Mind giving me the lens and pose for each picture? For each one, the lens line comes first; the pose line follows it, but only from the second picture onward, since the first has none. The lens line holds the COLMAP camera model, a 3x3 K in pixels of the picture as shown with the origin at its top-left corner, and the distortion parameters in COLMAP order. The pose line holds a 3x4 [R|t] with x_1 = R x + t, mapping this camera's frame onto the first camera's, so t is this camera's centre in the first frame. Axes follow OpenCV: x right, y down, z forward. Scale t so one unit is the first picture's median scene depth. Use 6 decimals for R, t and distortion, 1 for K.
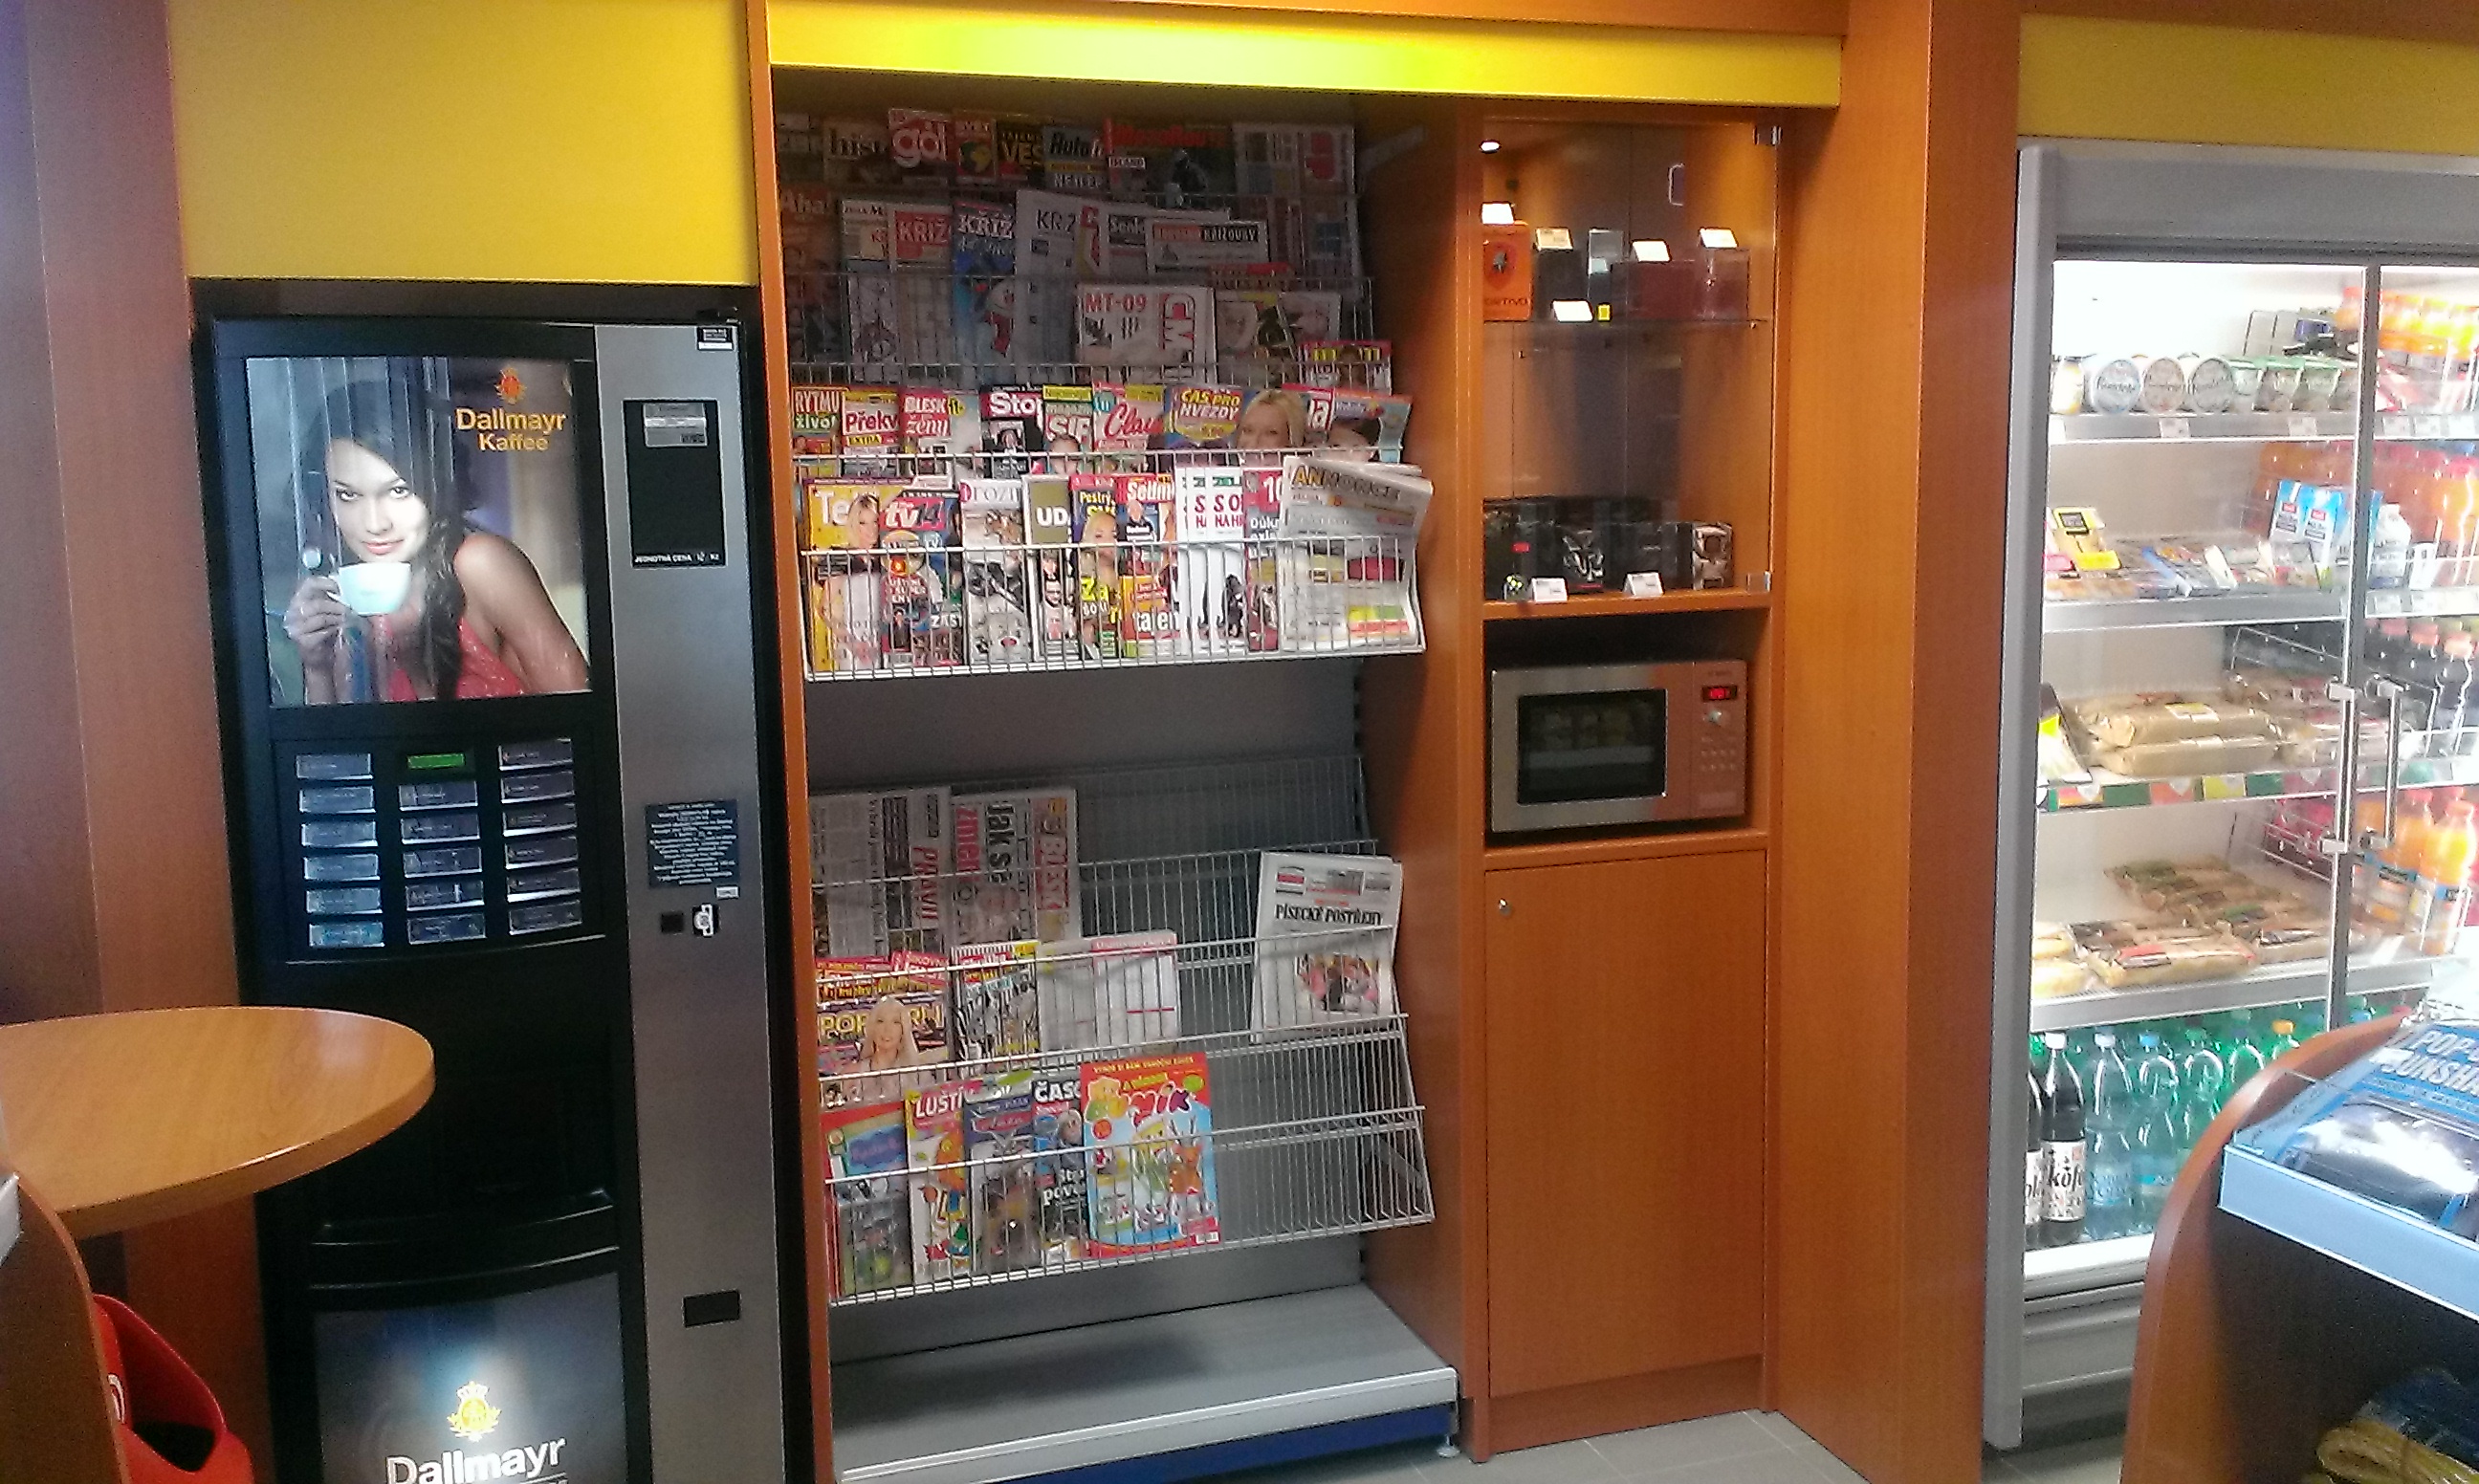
lens RADIAL K [[1996.7, 0, 1204.6], [0, 1996.7, 689.7], [0, 0, 1]] dist [0.105169, -0.175772]
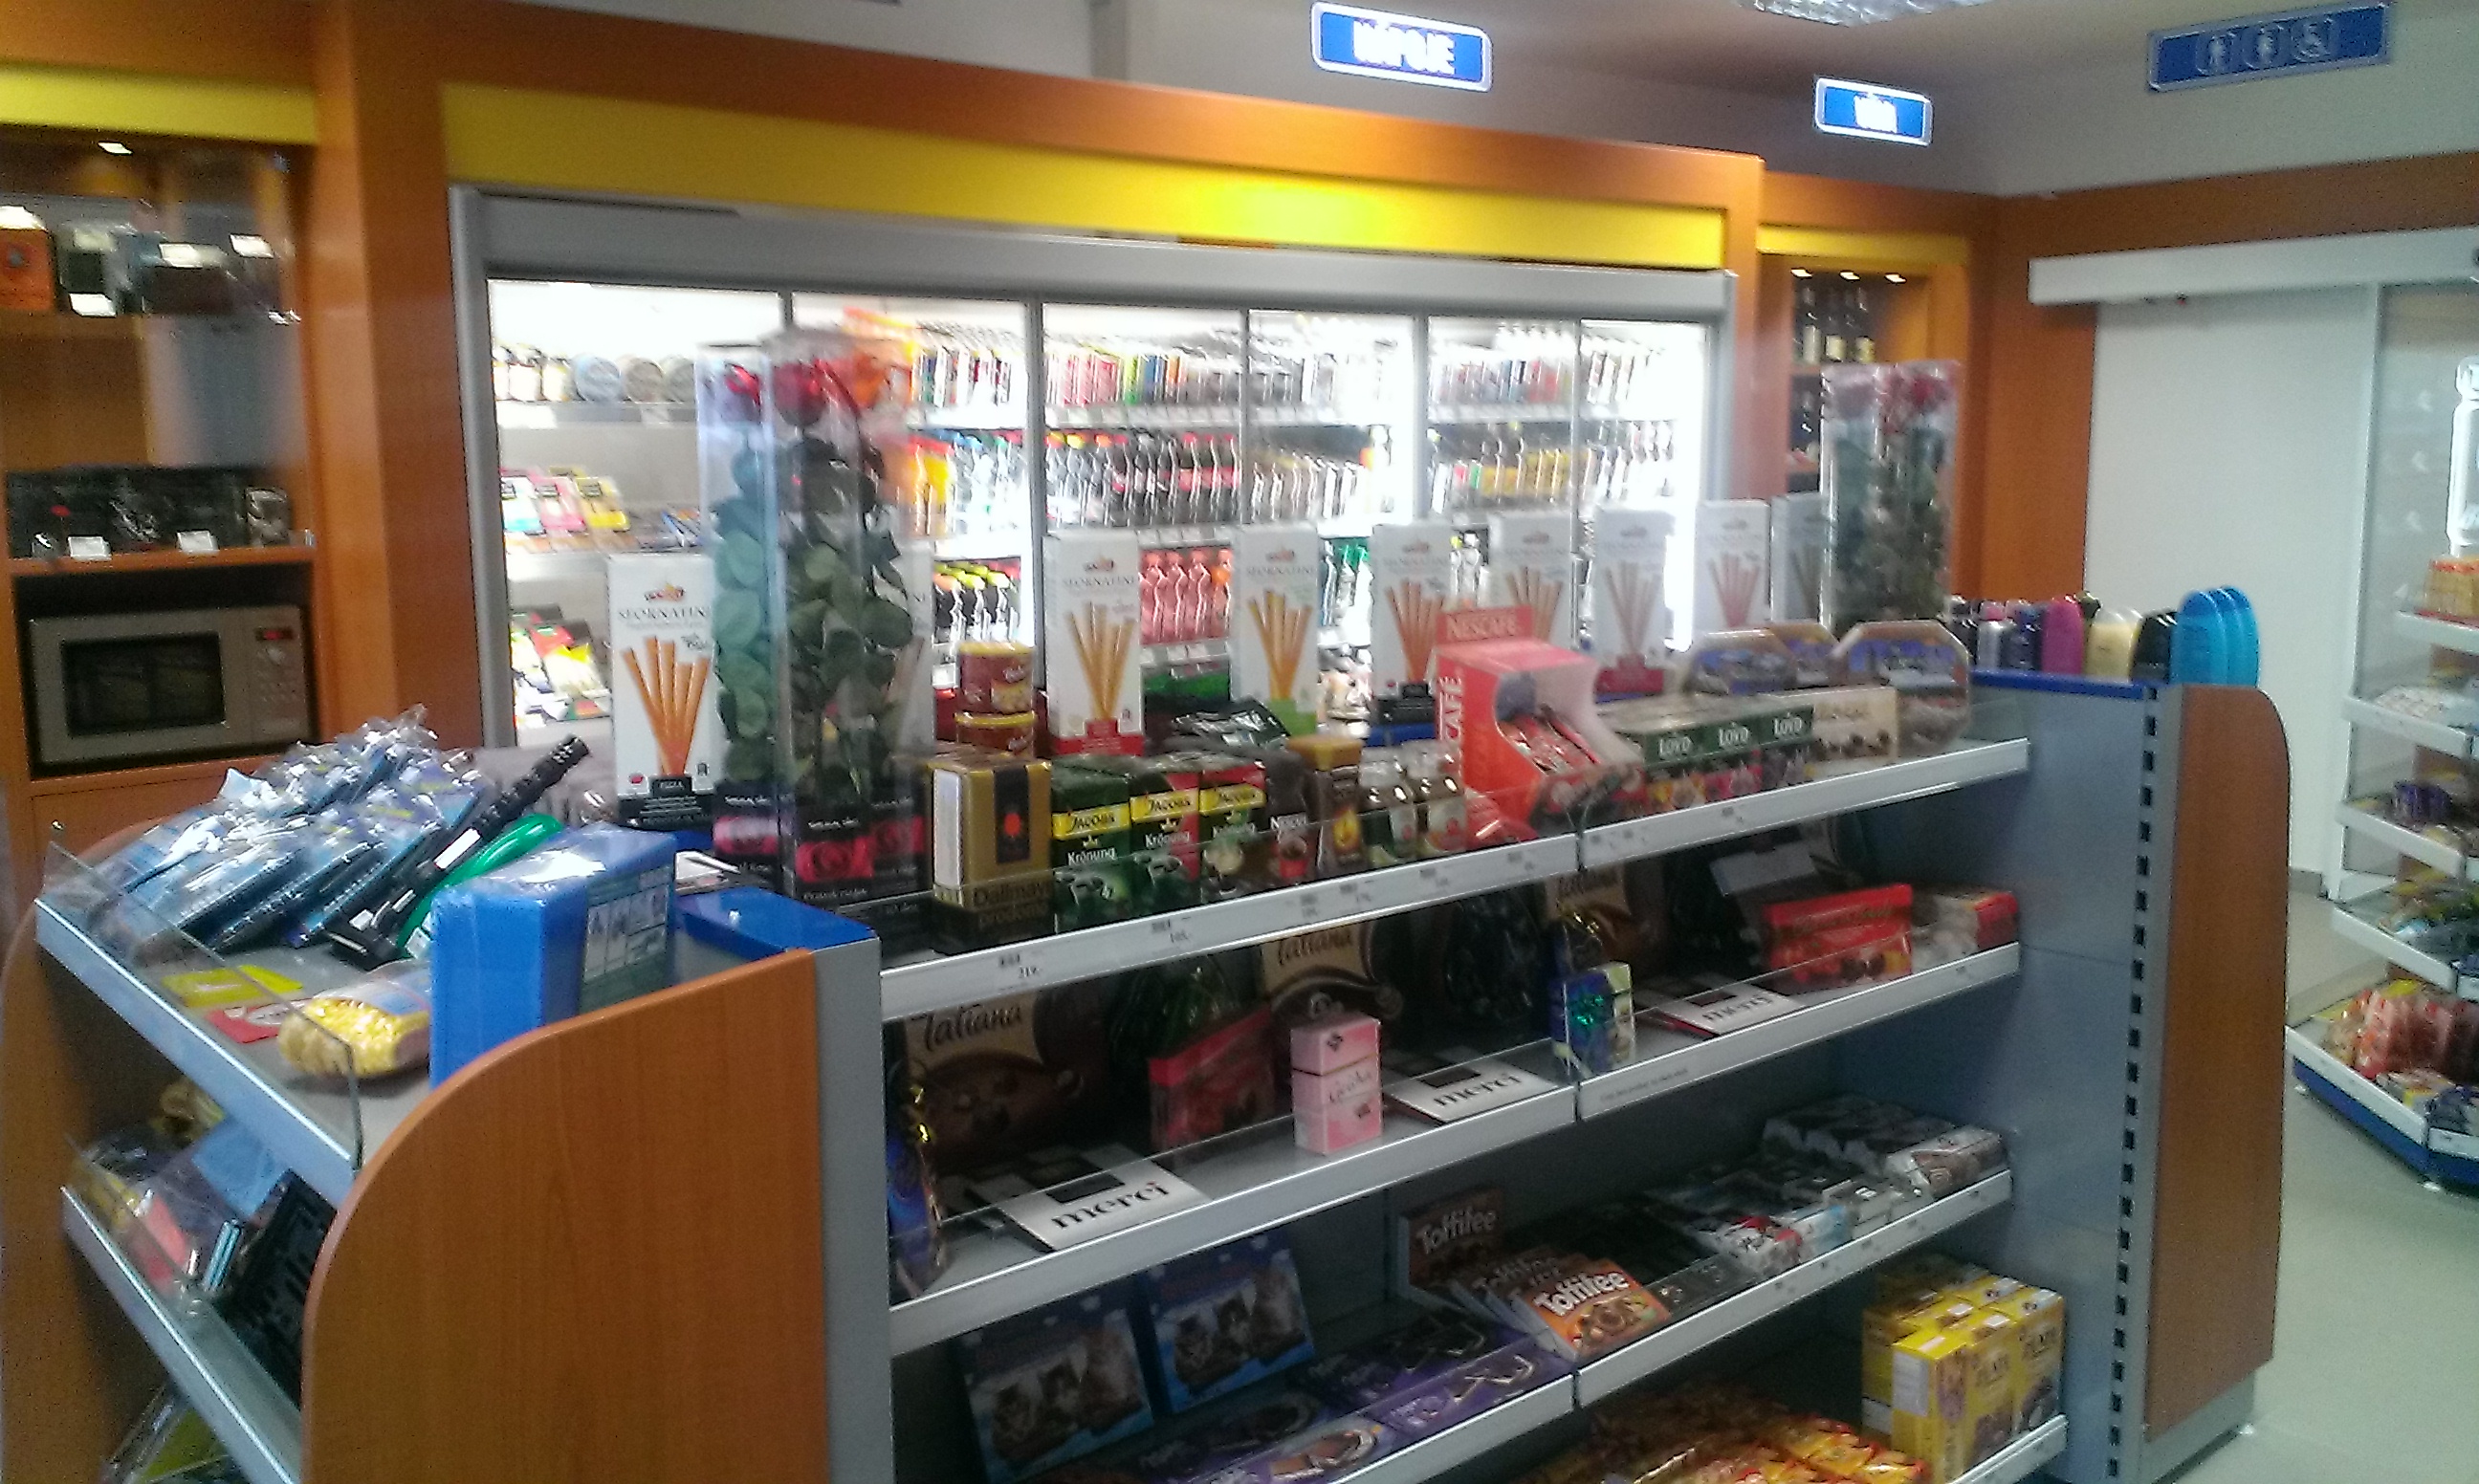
lens RADIAL K [[1996.7, 0, 1204.6], [0, 1996.7, 689.7], [0, 0, 1]] dist [0.105169, -0.175772]
pose [[0.920614, -0.043769, 0.388012, 0.310387], [0.037496, 0.999015, 0.023728, 0.027295], [-0.388668, -0.007295, 0.921349, -0.314758]]
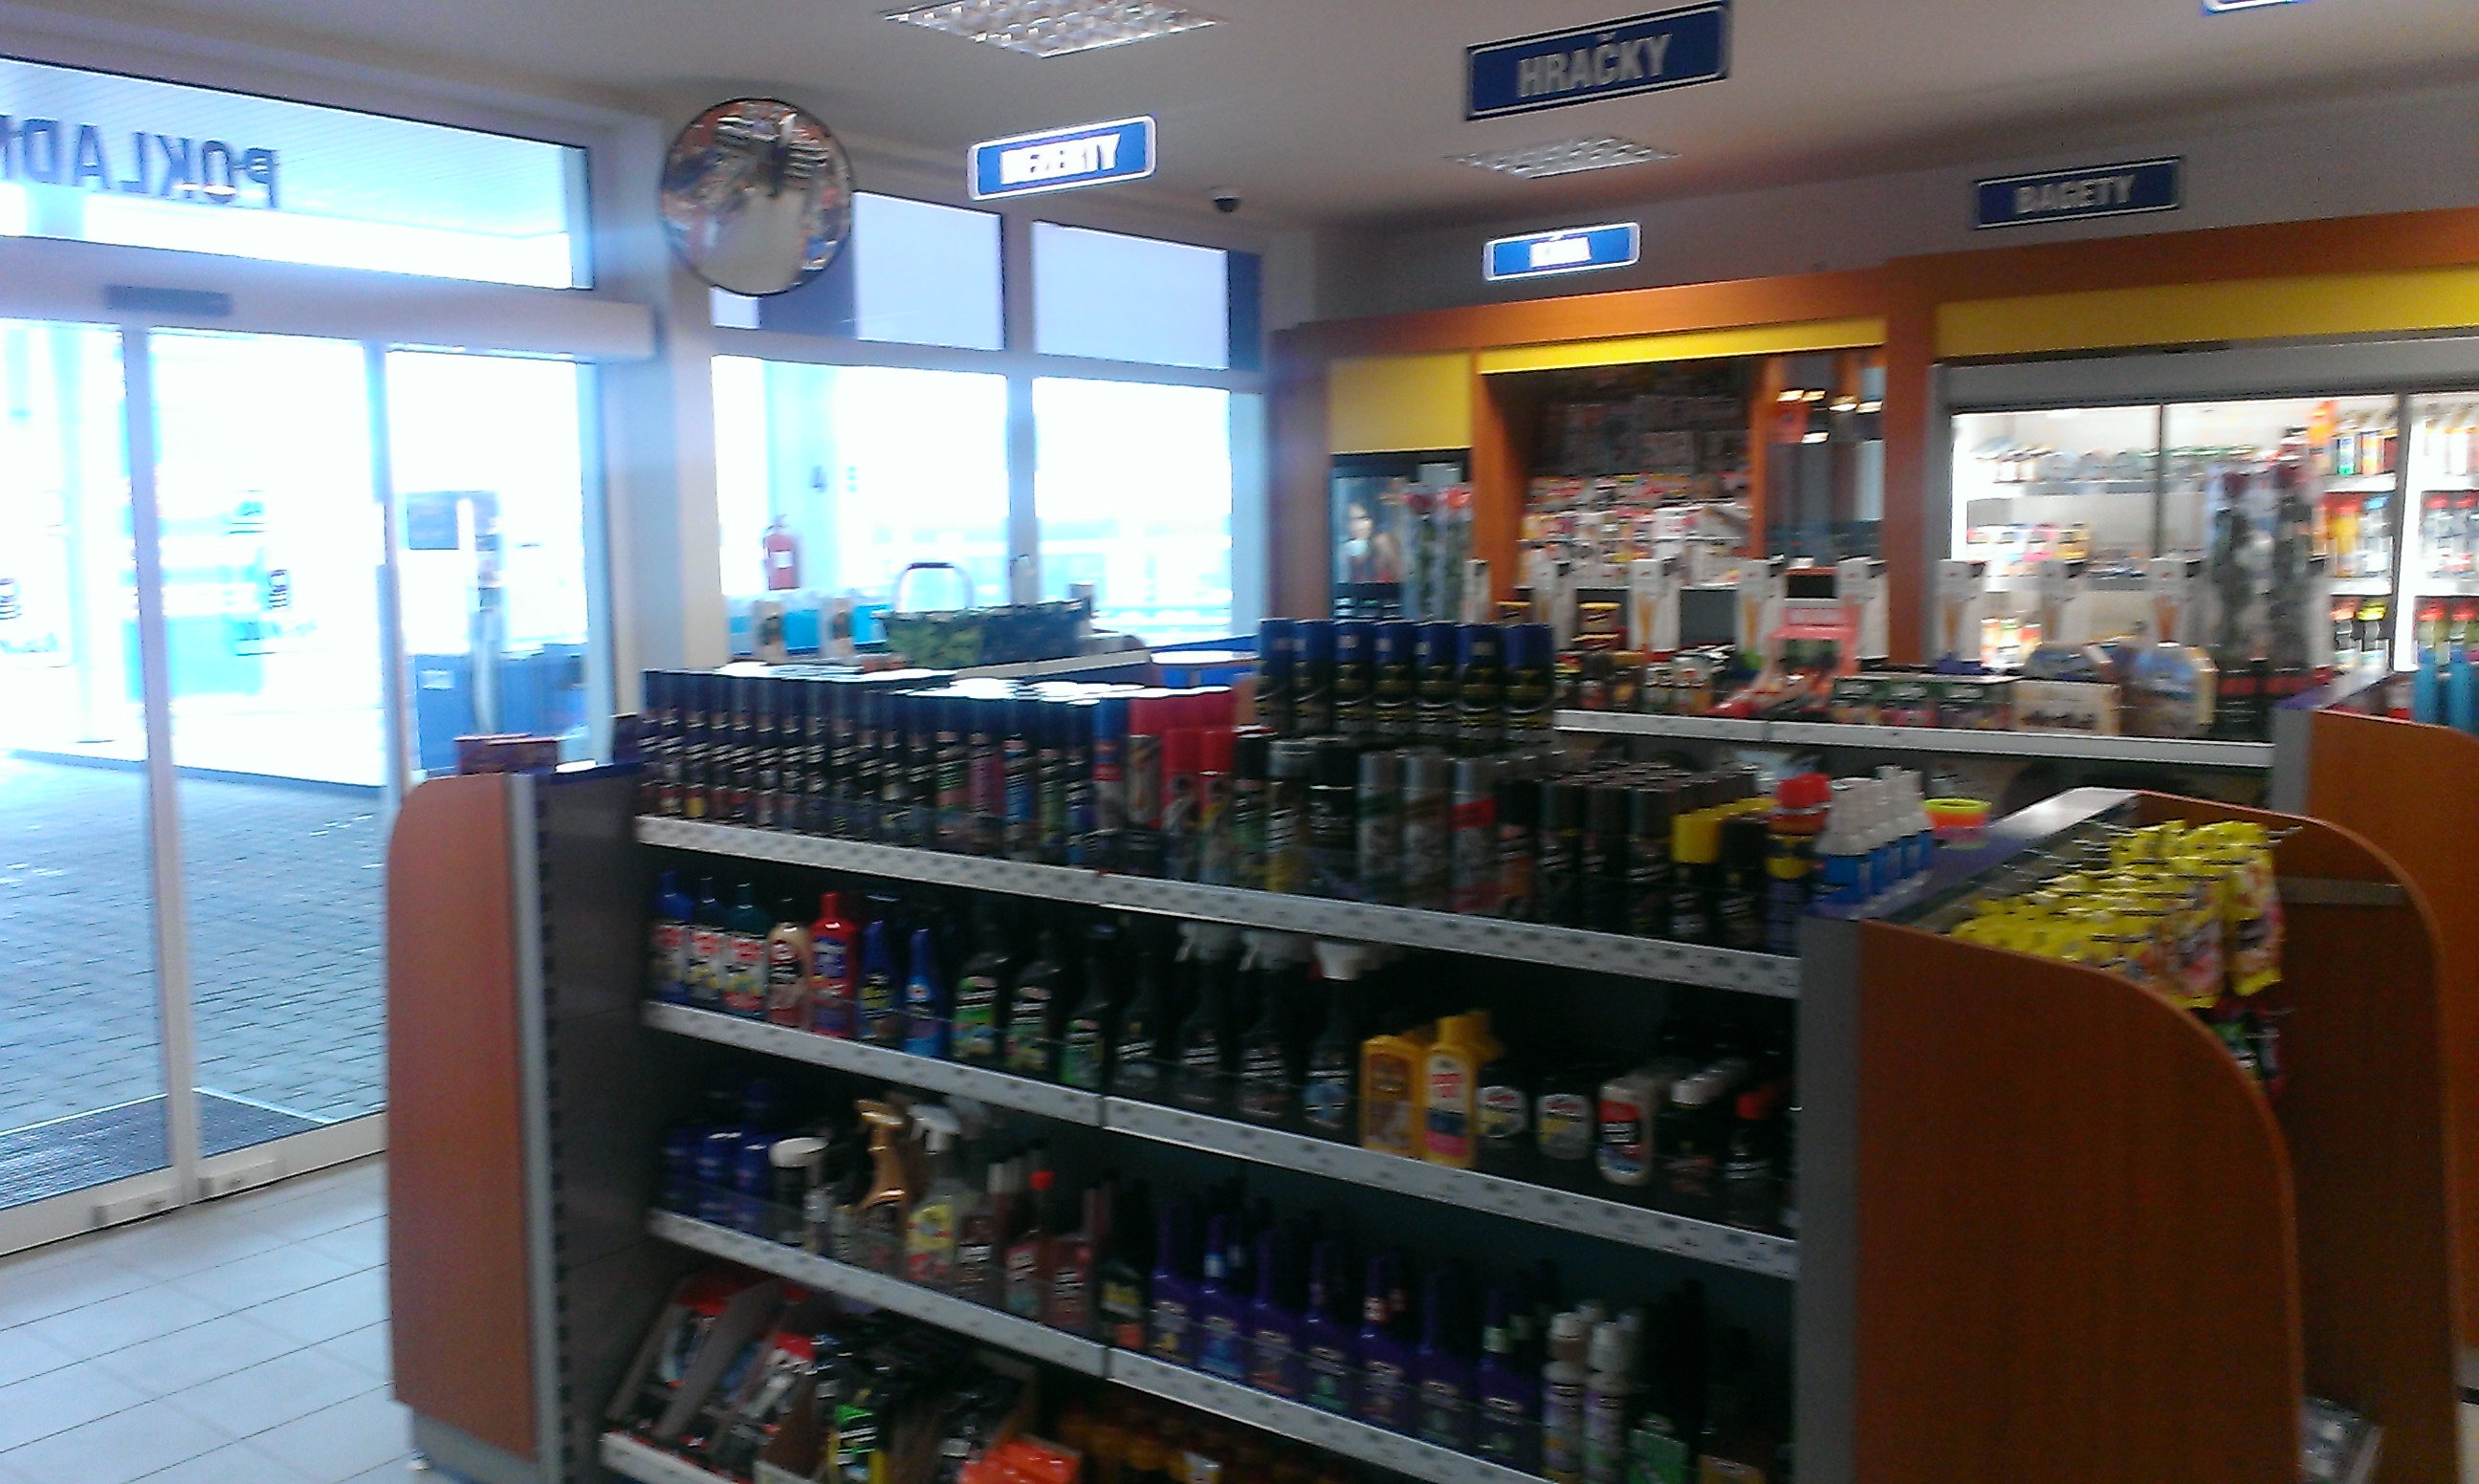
lens RADIAL K [[1996.7, 0, 1204.6], [0, 1996.7, 689.7], [0, 0, 1]] dist [0.105169, -0.175772]
pose [[0.560927, 0.078204, -0.824163, 1.675149], [-0.082943, 0.995828, 0.038042, 0.060794], [0.823700, 0.047019, 0.565074, -0.809806]]
